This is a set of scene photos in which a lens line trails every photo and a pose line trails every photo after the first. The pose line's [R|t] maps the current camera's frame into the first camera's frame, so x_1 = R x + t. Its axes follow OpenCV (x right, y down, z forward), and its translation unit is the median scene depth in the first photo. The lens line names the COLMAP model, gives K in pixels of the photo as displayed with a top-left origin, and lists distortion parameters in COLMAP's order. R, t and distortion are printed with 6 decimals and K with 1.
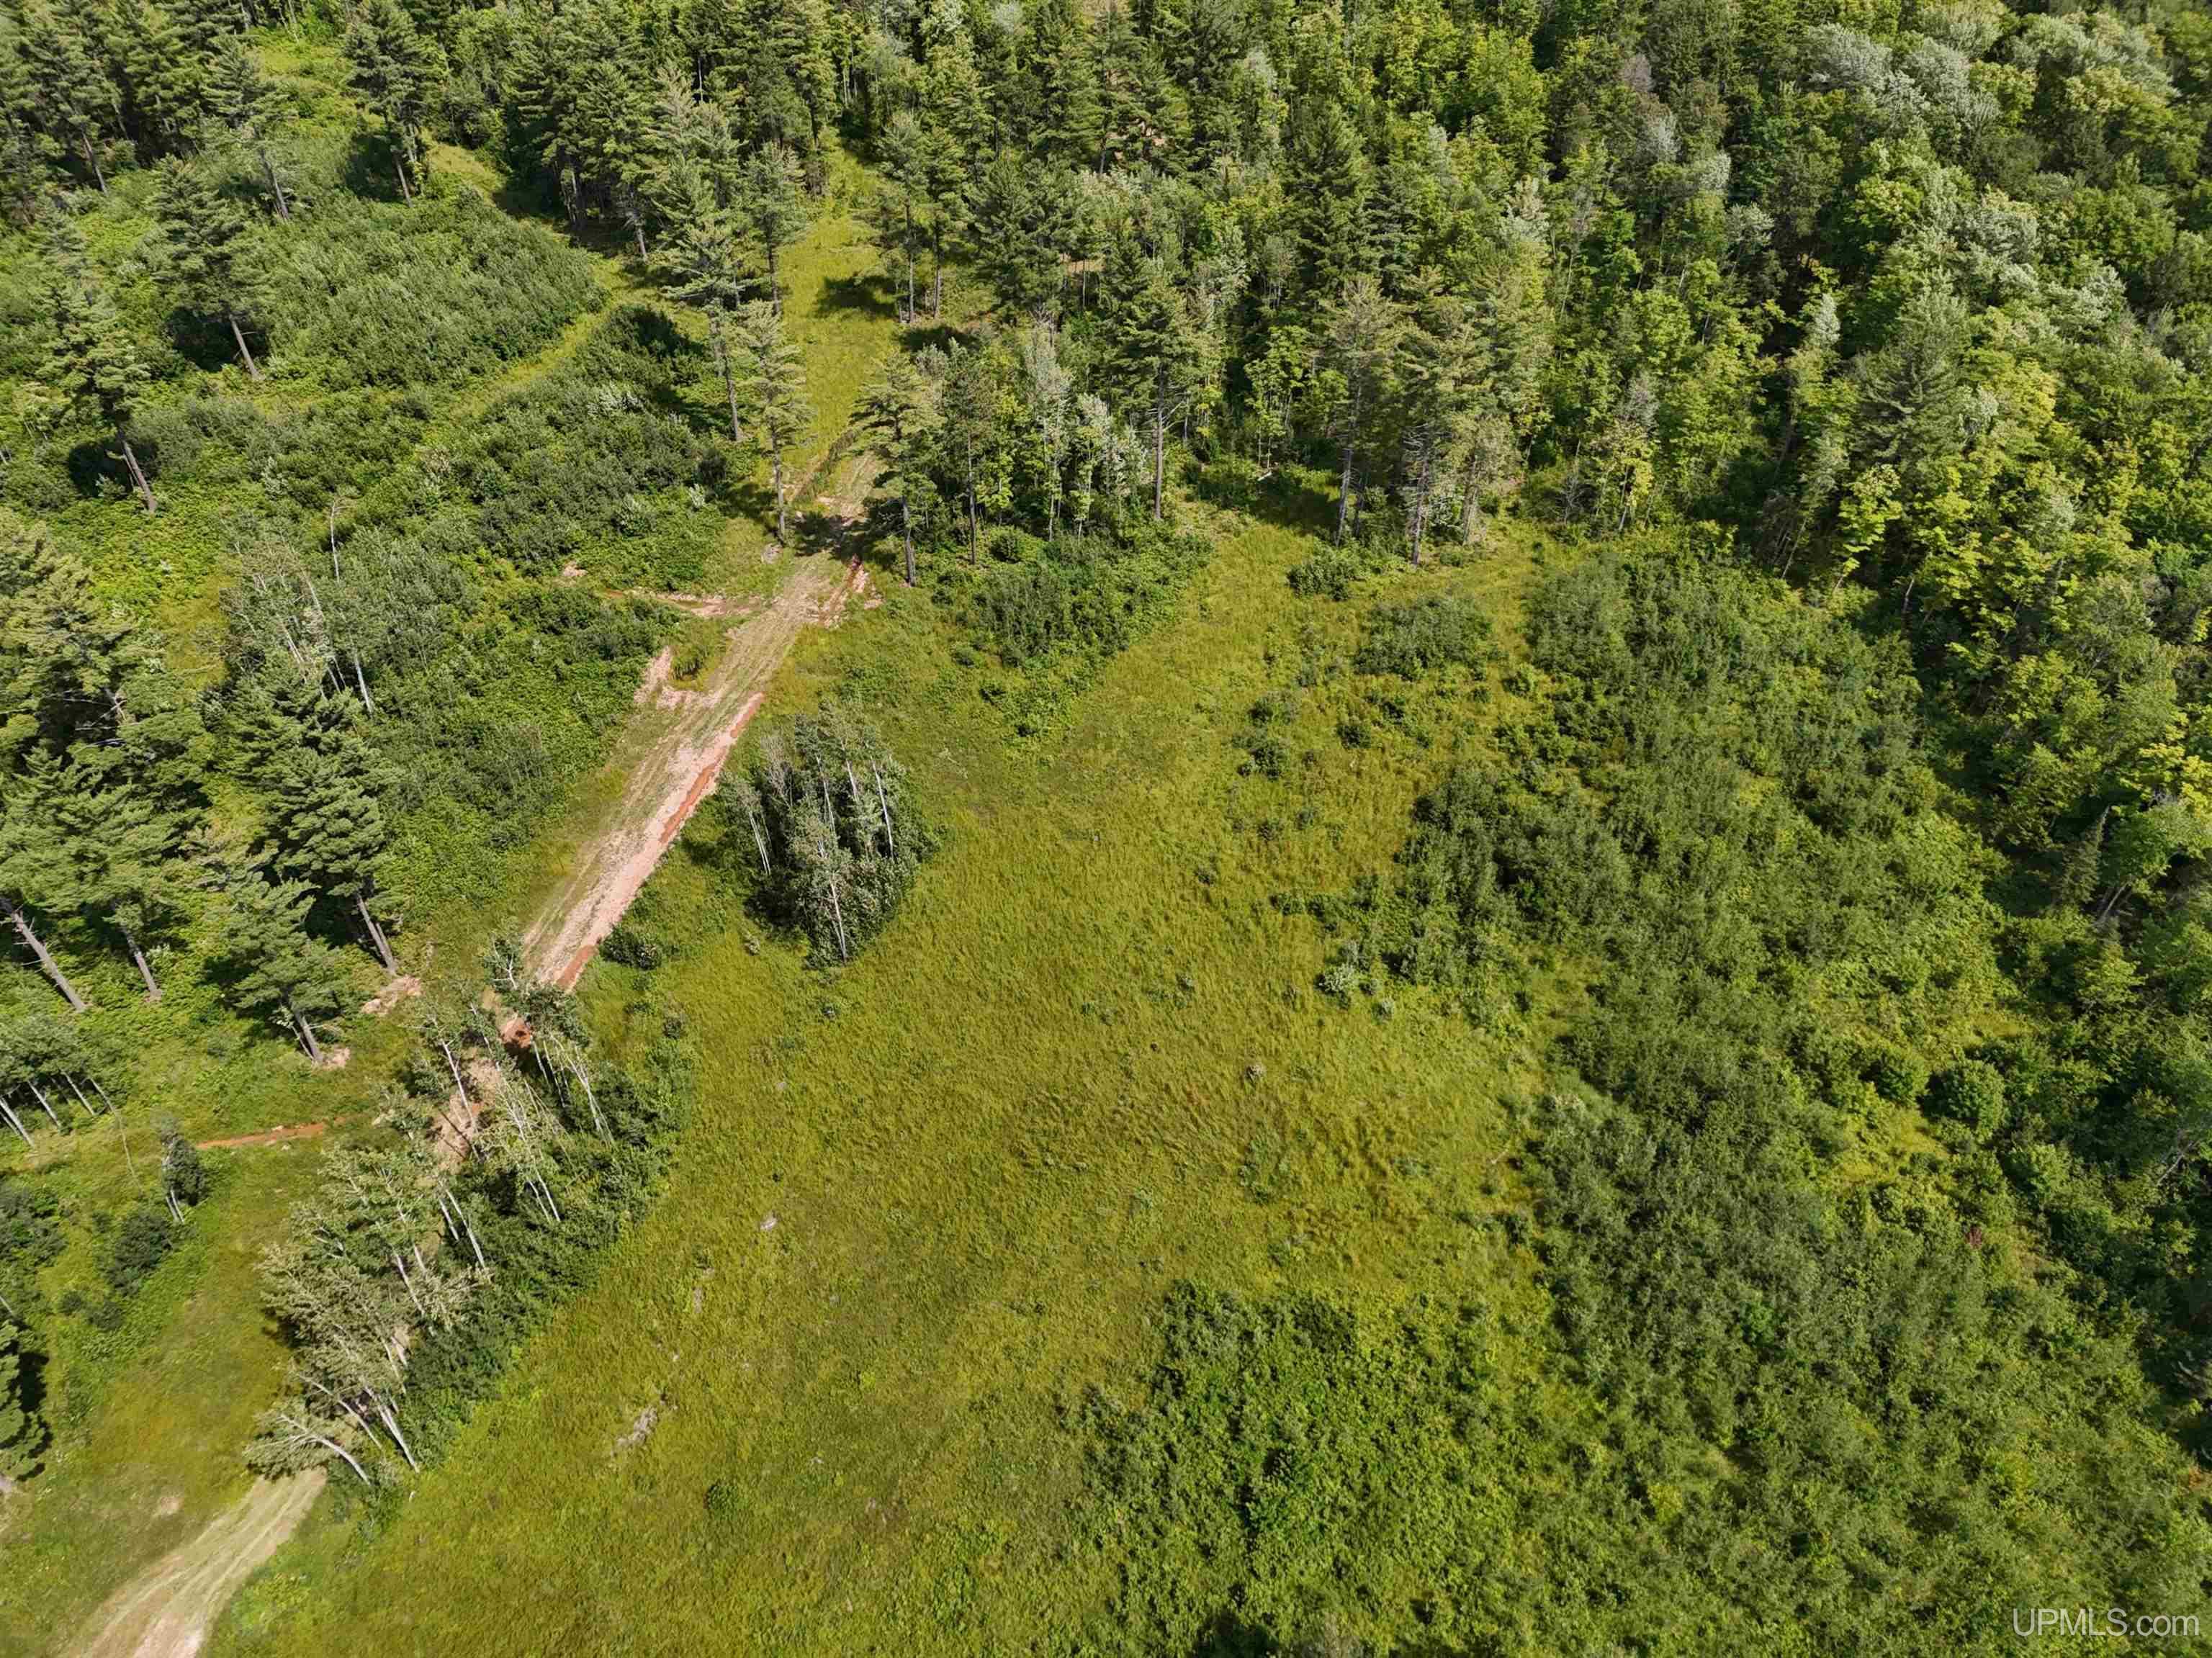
lens RADIAL K [[1610.4, 0, 1109.0], [0, 1610.4, 836.5], [0, 0, 1]] dist [0.060069, -0.034282]
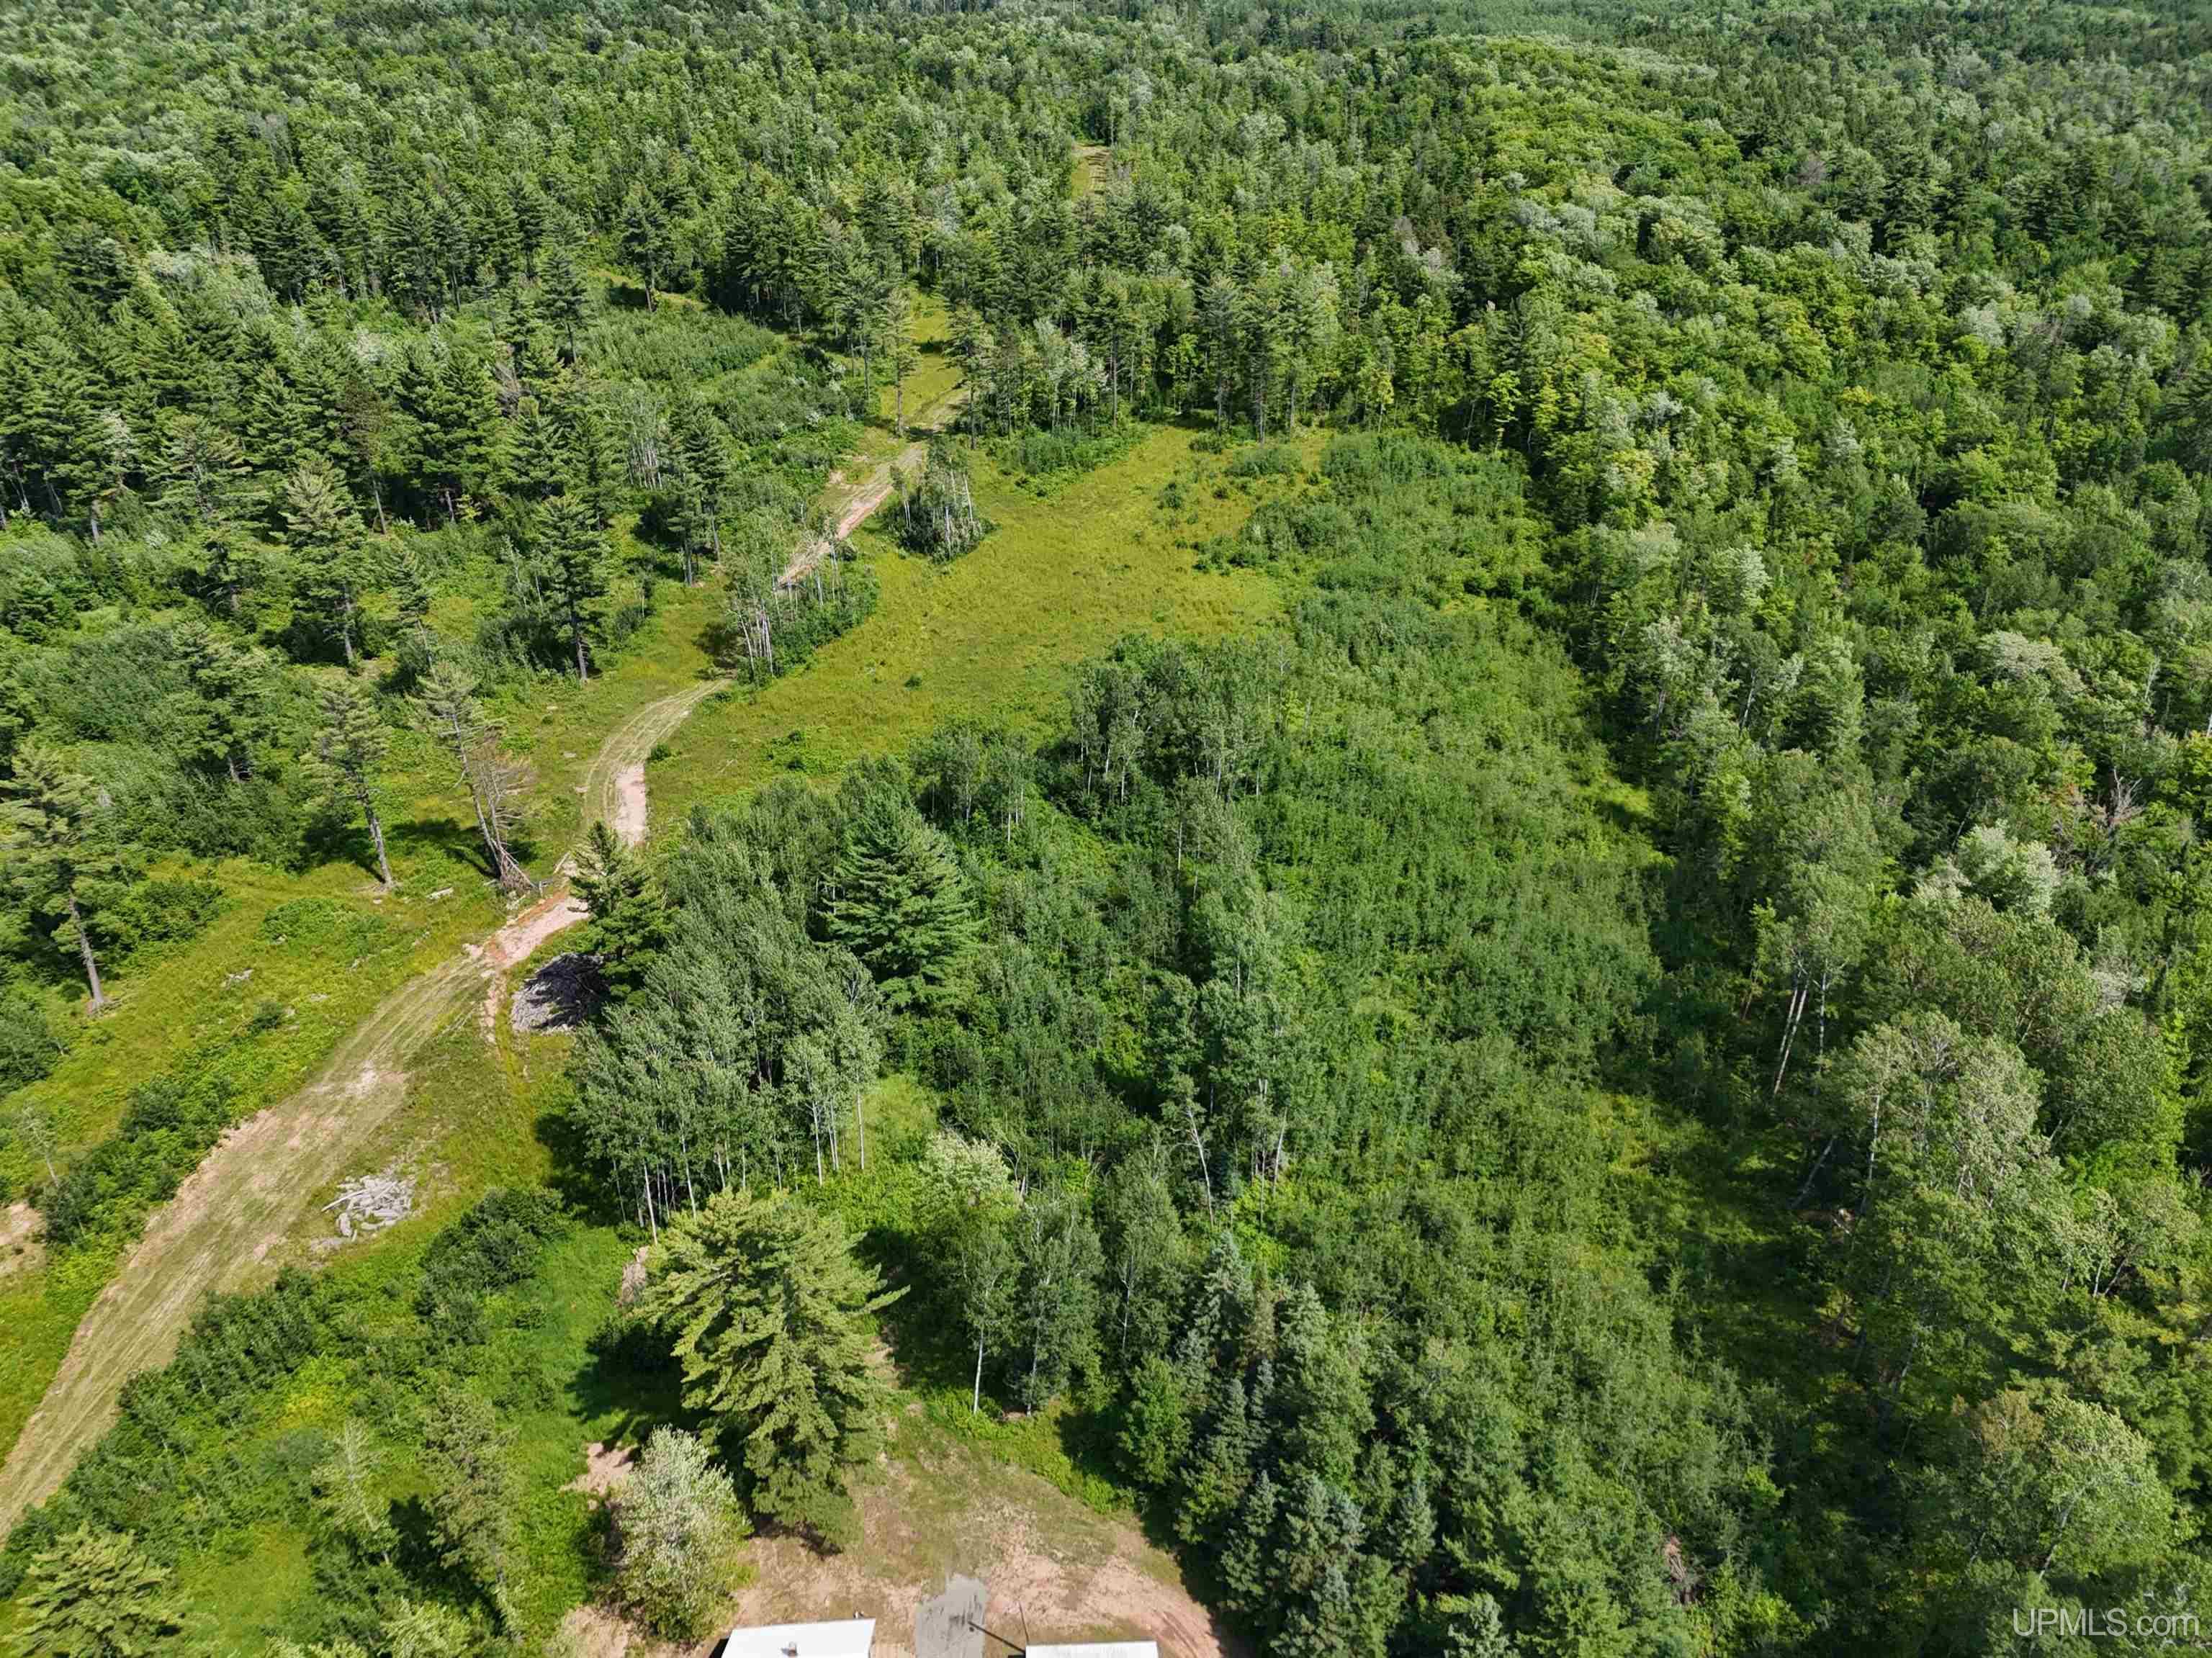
lens RADIAL K [[1610.4, 0, 1109.0], [0, 1610.4, 836.5], [0, 0, 1]] dist [0.060069, -0.034282]
pose [[0.999912, -0.009411, 0.009311, 0.003113], [0.011086, 0.979651, -0.200401, 0.593175], [-0.007235, 0.200487, 0.979670, -0.623067]]
